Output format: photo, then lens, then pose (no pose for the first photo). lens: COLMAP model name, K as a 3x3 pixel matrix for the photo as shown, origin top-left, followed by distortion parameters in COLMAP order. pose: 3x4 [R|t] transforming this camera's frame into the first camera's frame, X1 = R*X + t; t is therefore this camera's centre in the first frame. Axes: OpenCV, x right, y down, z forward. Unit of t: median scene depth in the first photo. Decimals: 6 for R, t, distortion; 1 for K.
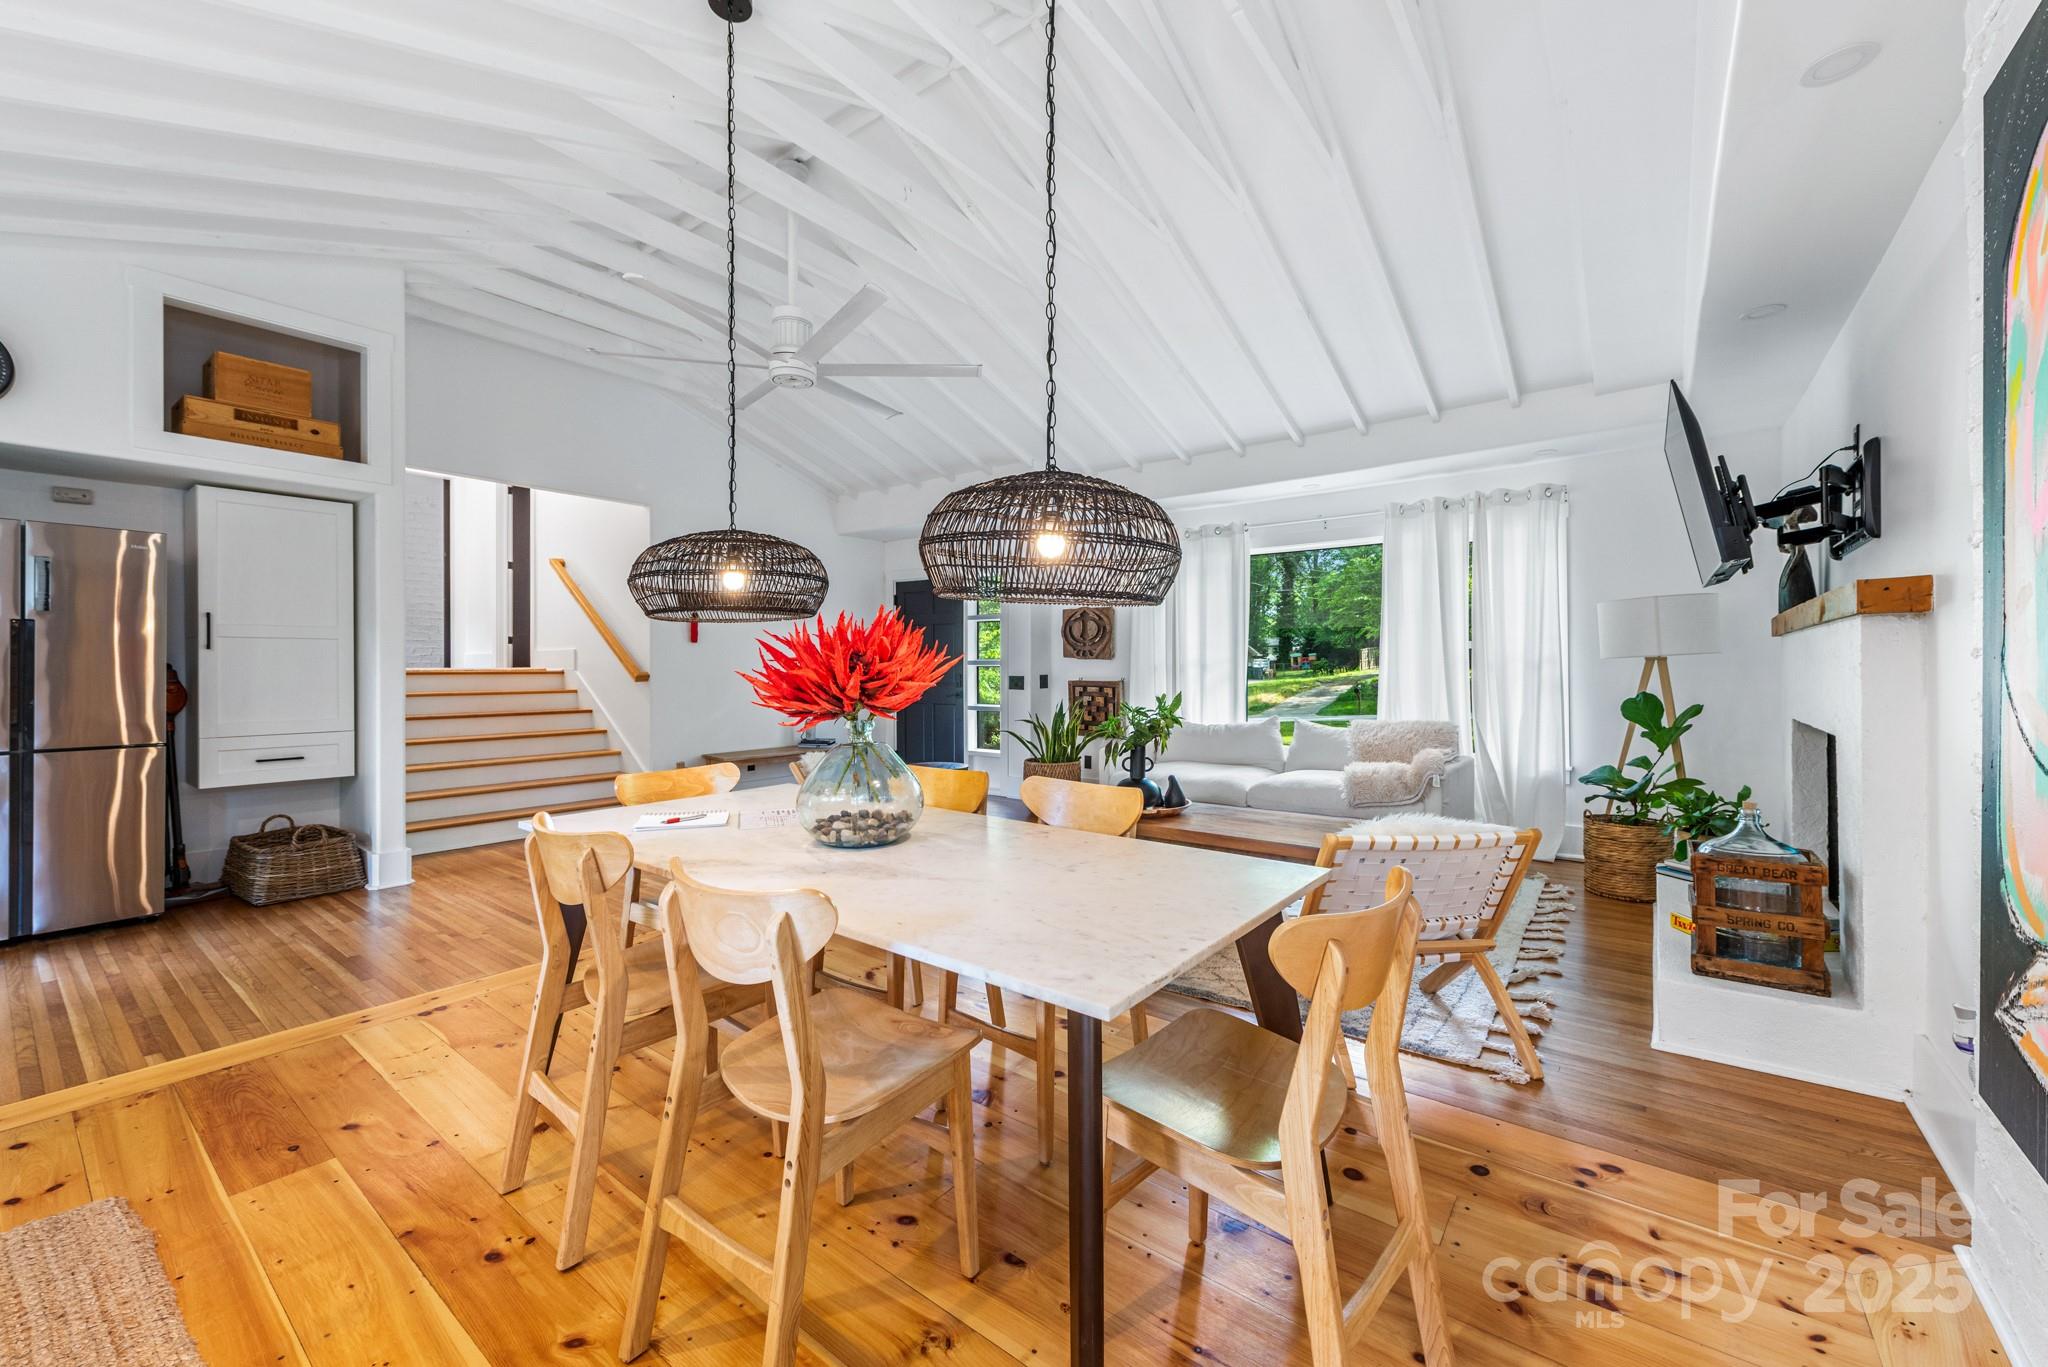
lens RADIAL K [[842.7, 0, 1024.0], [0, 842.7, 683.5], [0, 0, 1]] dist [0.000930, -0.000078]
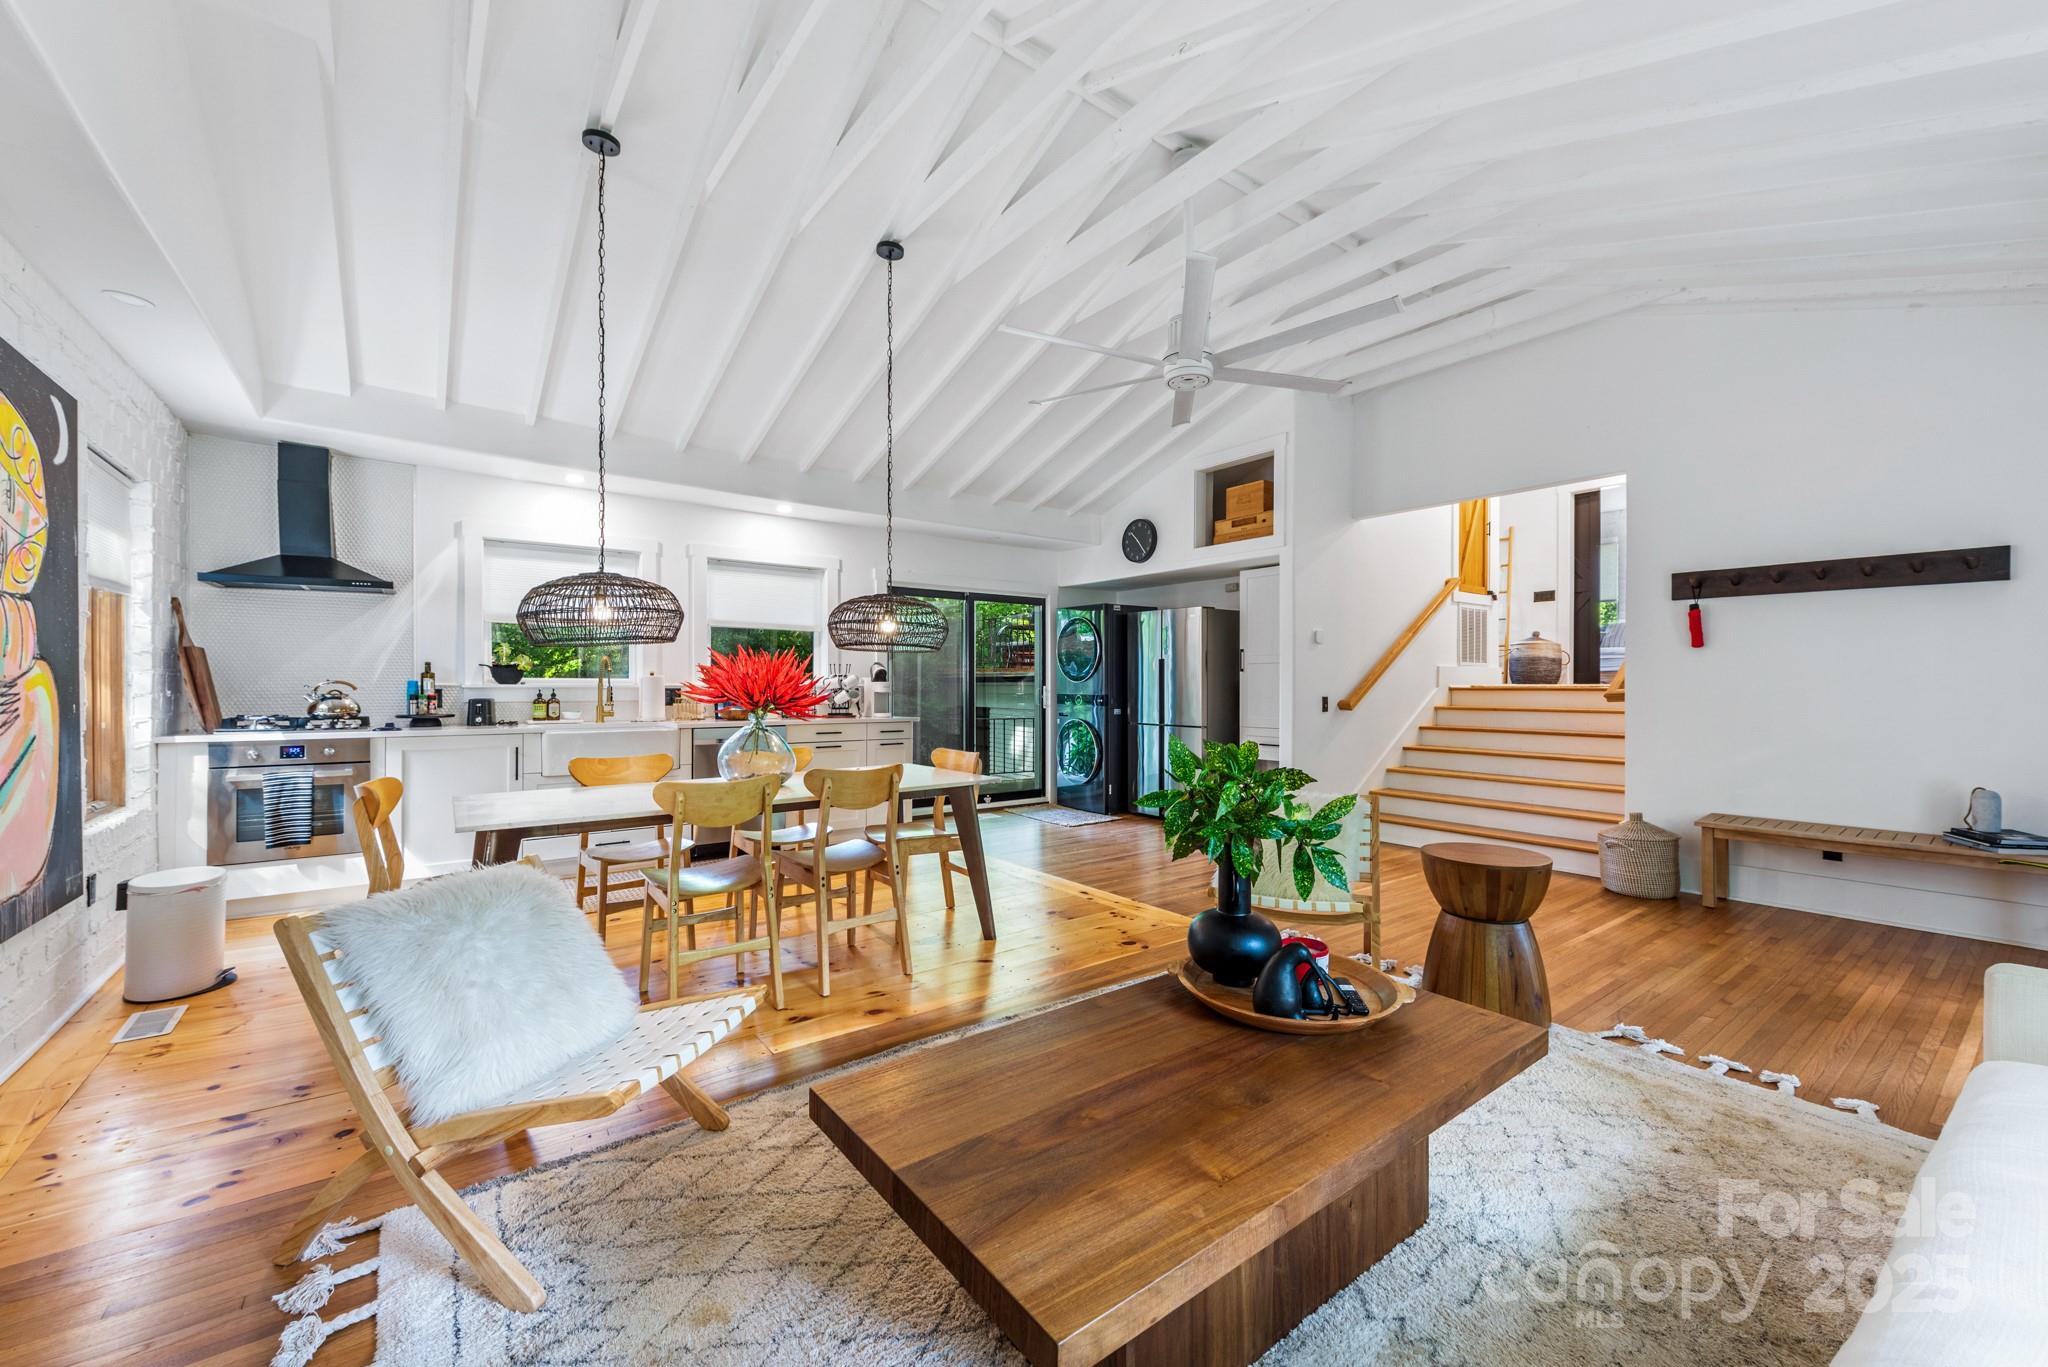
lens RADIAL K [[810.1, 0, 1024.0], [0, 810.1, 683.5], [0, 0, 1]] dist [0.001423, -0.000170]
pose [[-0.258691, -0.001349, -0.965959, 0.629447], [-0.021161, 0.999767, 0.004271, -0.014917], [0.965728, 0.021545, -0.258659, 0.993440]]
